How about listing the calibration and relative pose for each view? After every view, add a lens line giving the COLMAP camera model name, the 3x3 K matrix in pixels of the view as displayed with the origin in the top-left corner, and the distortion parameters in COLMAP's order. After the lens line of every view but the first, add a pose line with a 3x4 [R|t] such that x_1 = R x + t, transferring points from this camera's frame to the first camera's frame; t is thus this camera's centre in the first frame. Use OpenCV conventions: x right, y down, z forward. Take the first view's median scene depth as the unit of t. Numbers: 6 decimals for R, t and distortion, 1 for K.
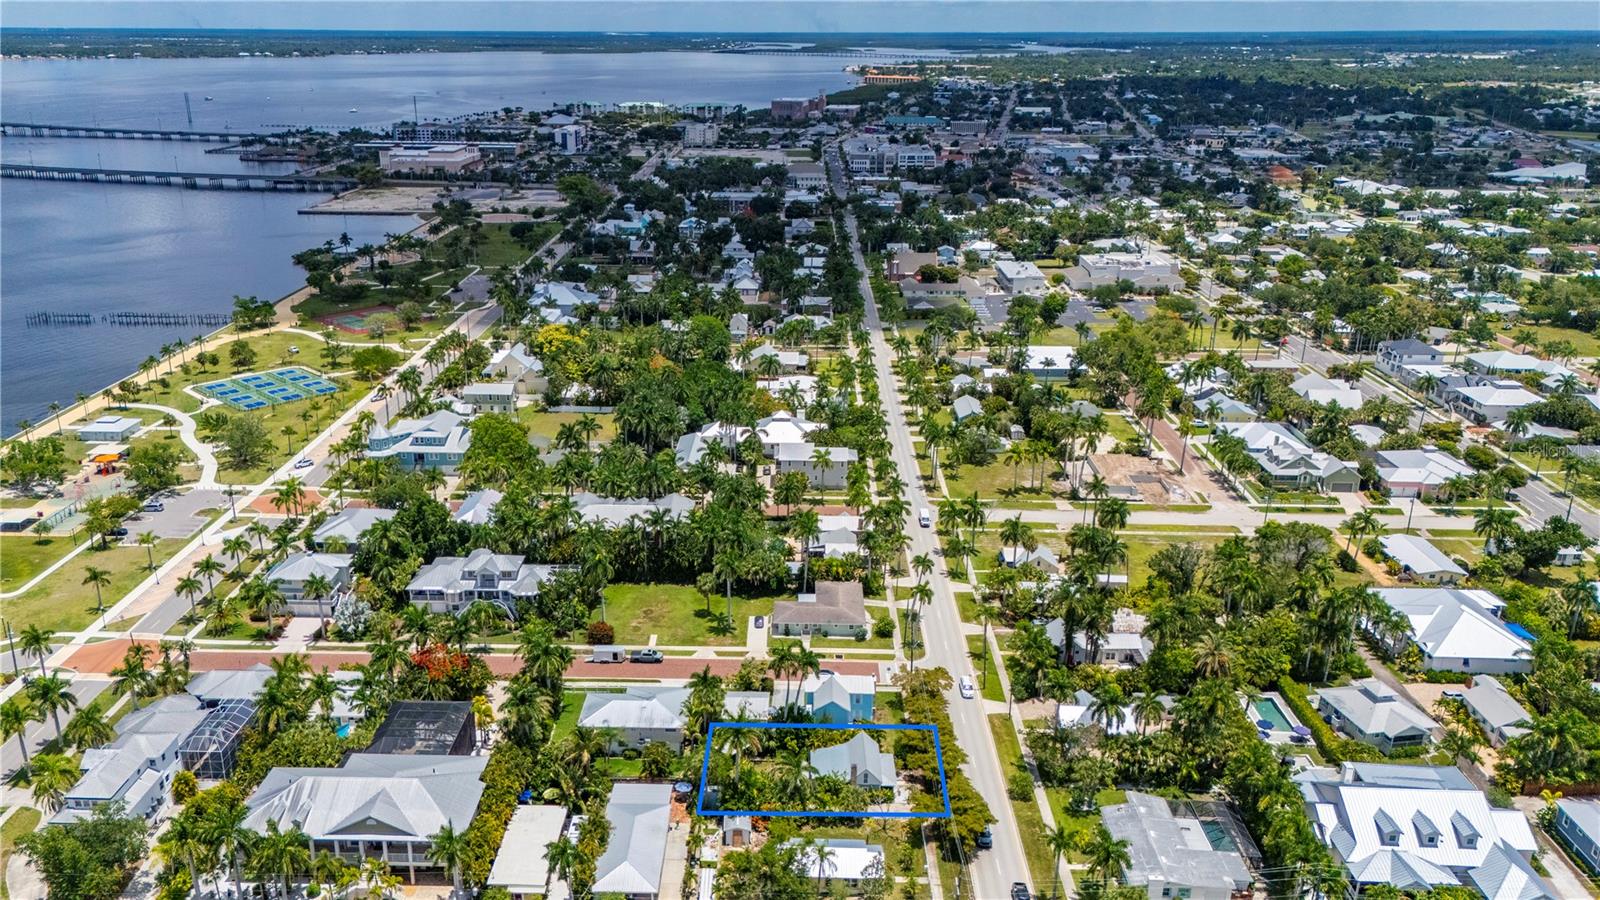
lens RADIAL K [[1206.0, 0, 756.8], [0, 1206.0, 445.8], [0, 0, 1]] dist [0.074357, -0.094211]
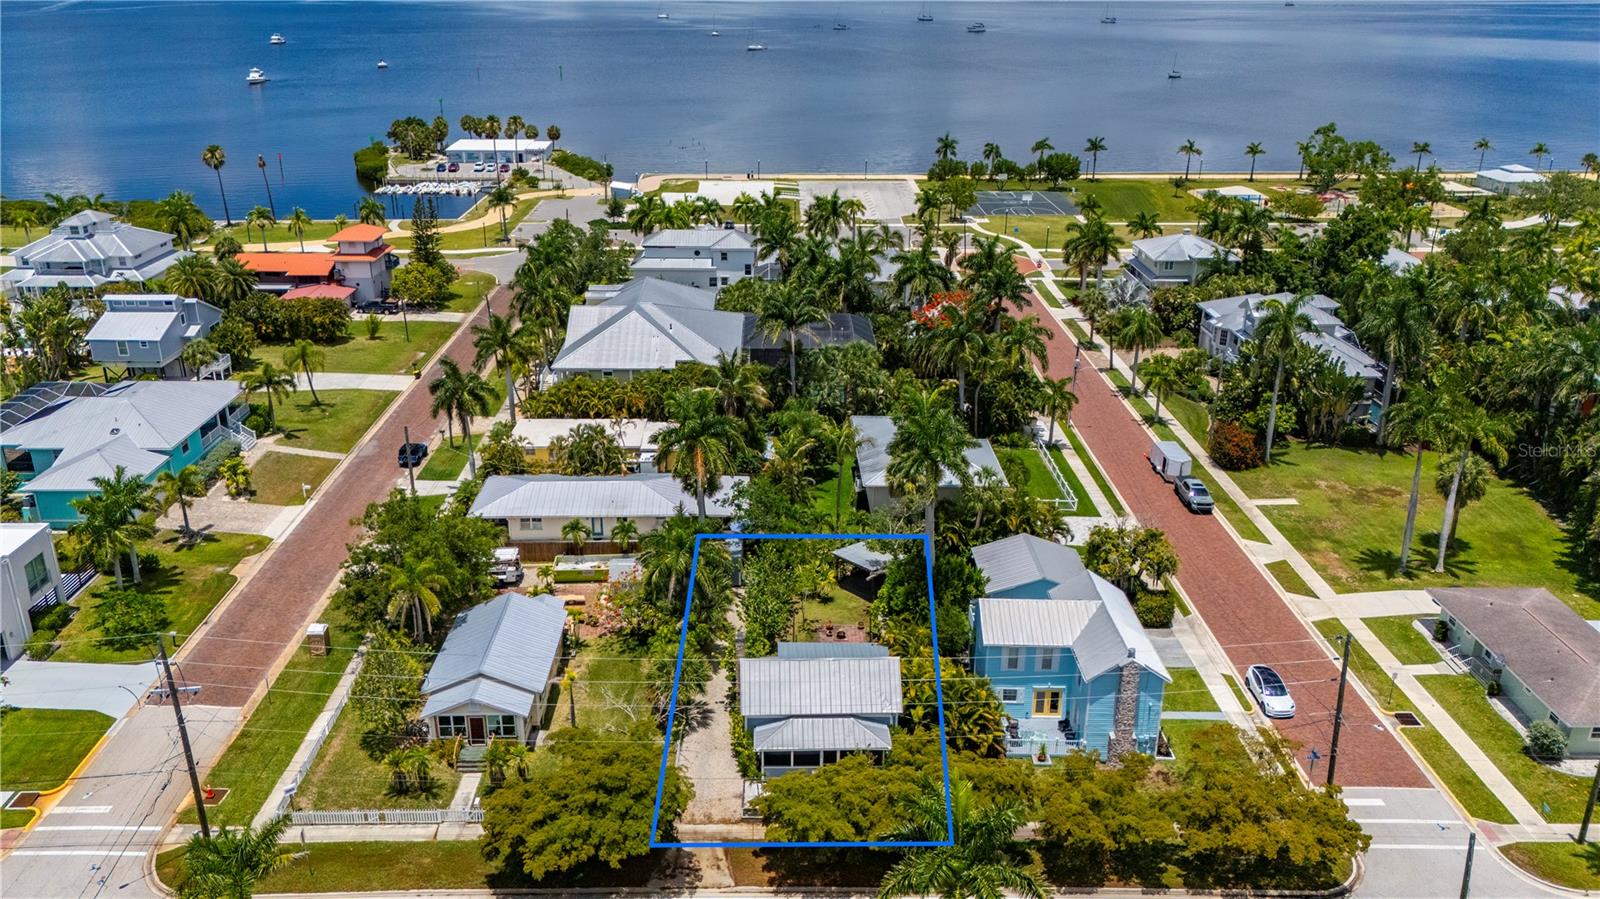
lens RADIAL K [[1210.7, 0, 785.2], [0, 1210.7, 449.1], [0, 0, 1]] dist [0.088813, -0.104253]
pose [[0.043718, 0.365682, -0.929712, 0.250523], [-0.329921, 0.883678, 0.332062, 0.028669], [0.942996, 0.292214, 0.159279, 0.500426]]
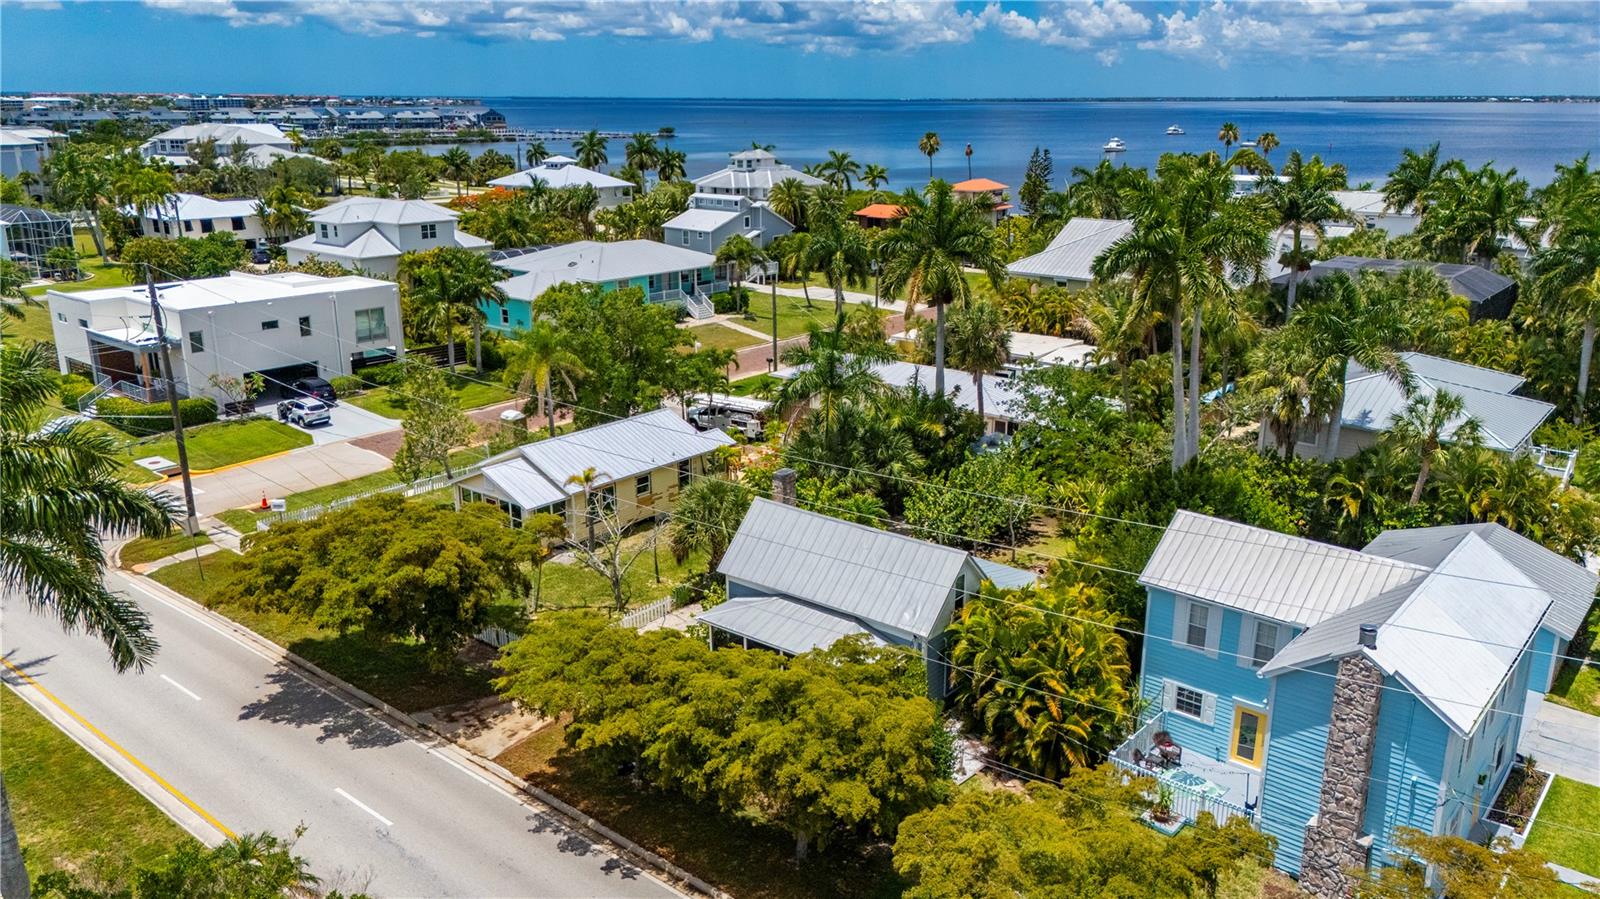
lens RADIAL K [[1199.0, 0, 800.0], [0, 1199.0, 449.5], [0, 0, 1]] dist [0.034393, -0.005686]
pose [[-0.612526, 0.215953, -0.760379, 0.156841], [-0.263315, 0.851268, 0.453880, 0.070584], [0.745303, 0.478233, -0.464560, 0.610887]]
